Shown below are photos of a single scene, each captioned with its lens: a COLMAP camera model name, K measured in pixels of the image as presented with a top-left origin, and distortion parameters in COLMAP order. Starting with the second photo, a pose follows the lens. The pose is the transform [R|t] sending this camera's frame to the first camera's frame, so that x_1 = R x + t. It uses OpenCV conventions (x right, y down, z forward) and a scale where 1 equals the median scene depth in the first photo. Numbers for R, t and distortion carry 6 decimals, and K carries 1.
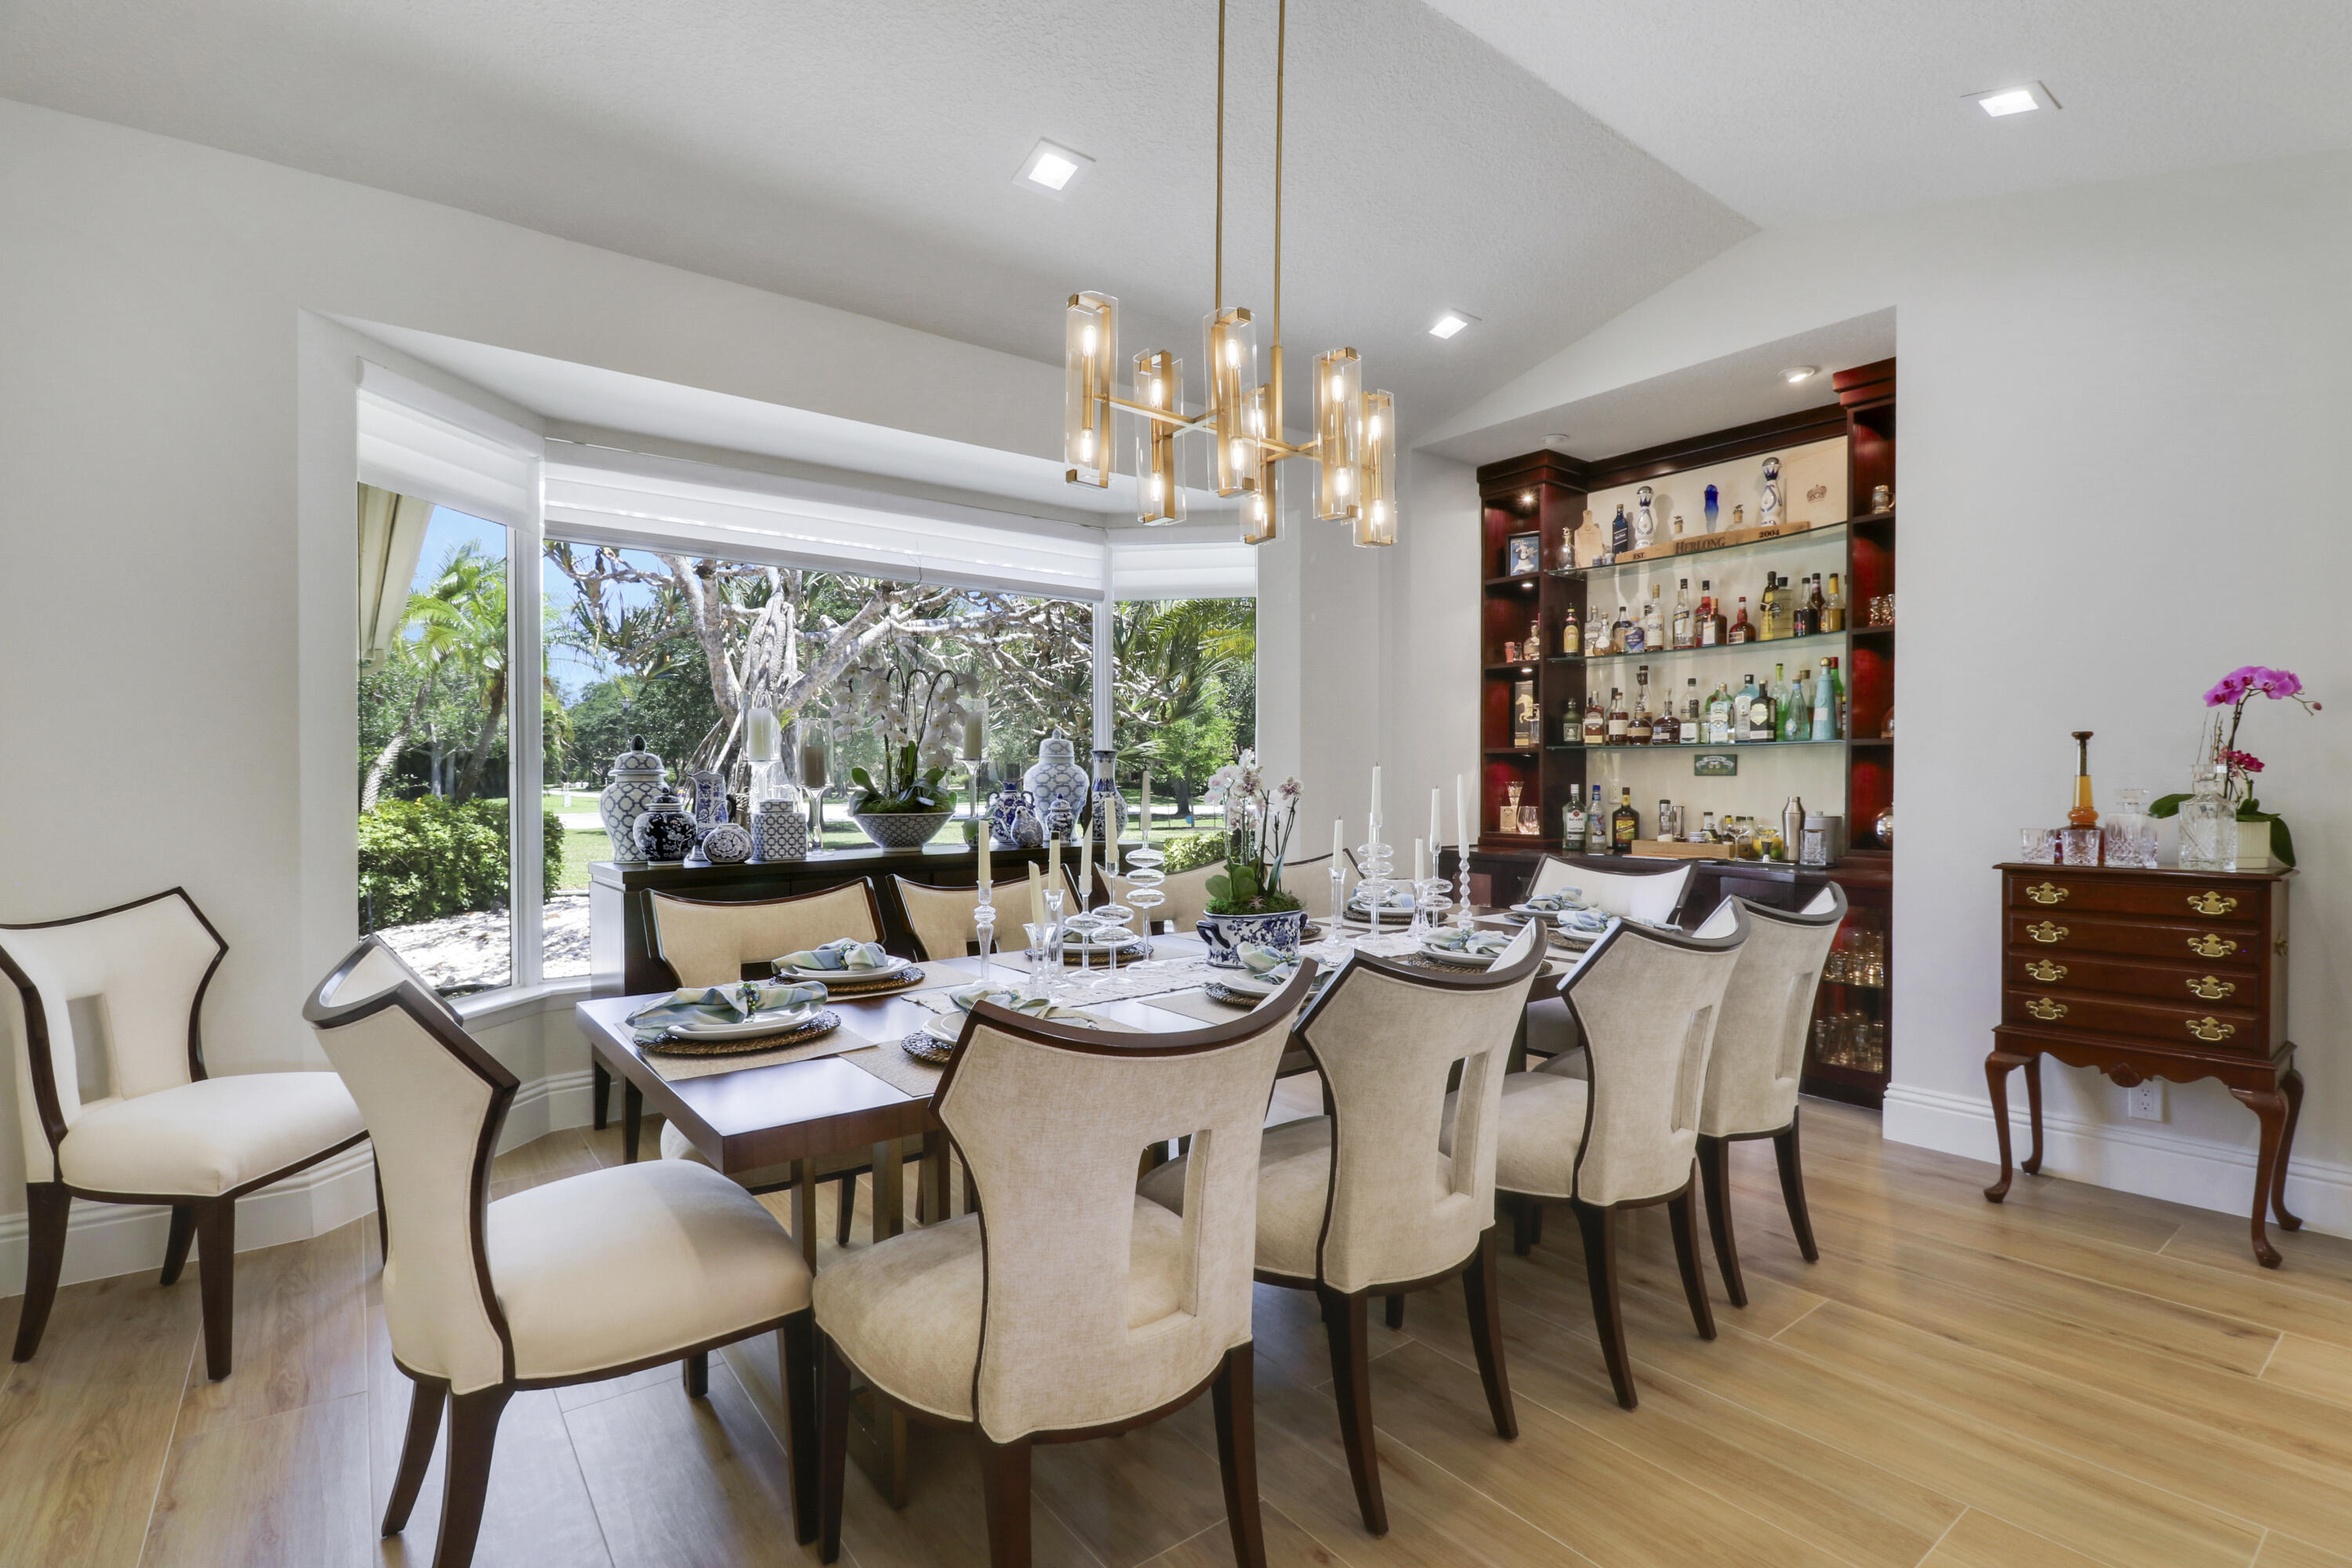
lens RADIAL K [[1089.6, 0, 1181.4], [0, 1089.6, 797.8], [0, 0, 1]] dist [-0.021513, -0.000270]
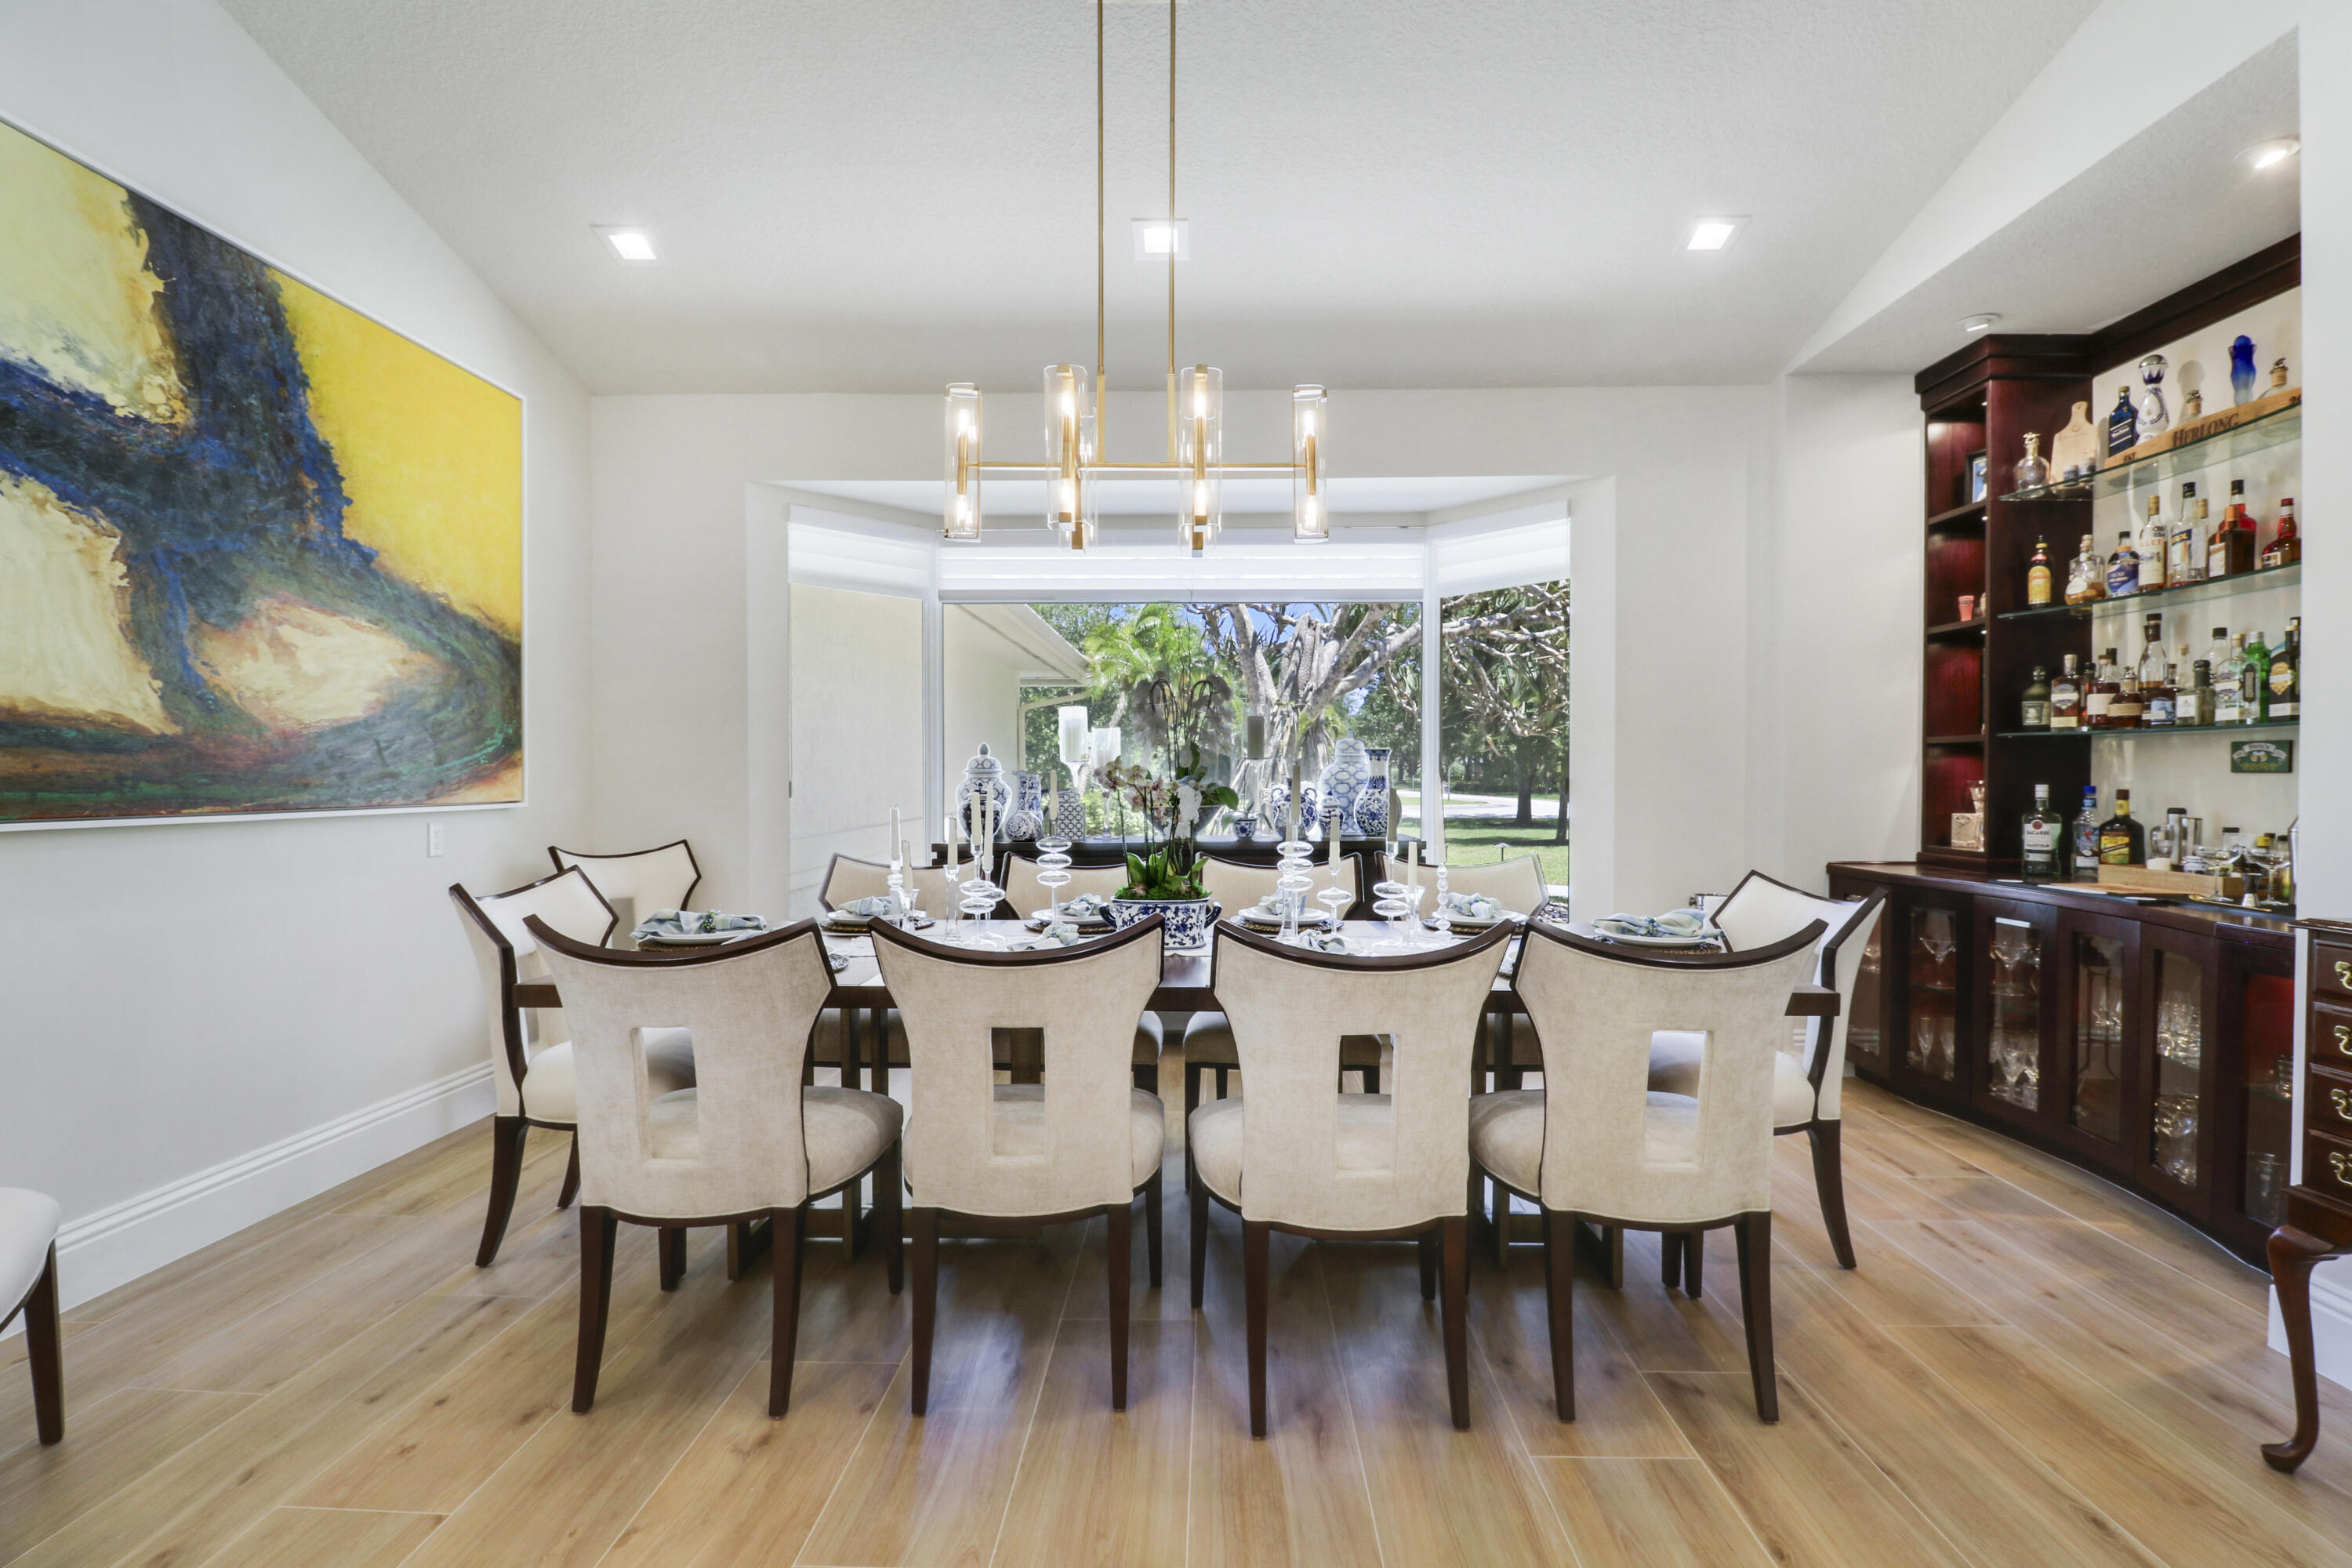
lens RADIAL K [[1088.9, 0, 1176.0], [0, 1088.9, 784.0], [0, 0, 1]] dist [0.001063, -0.015335]
pose [[0.776531, 0.005708, -0.630053, 0.377449], [-0.012219, 0.999907, -0.006001, -0.001681], [0.629960, 0.012358, 0.776529, 0.077561]]
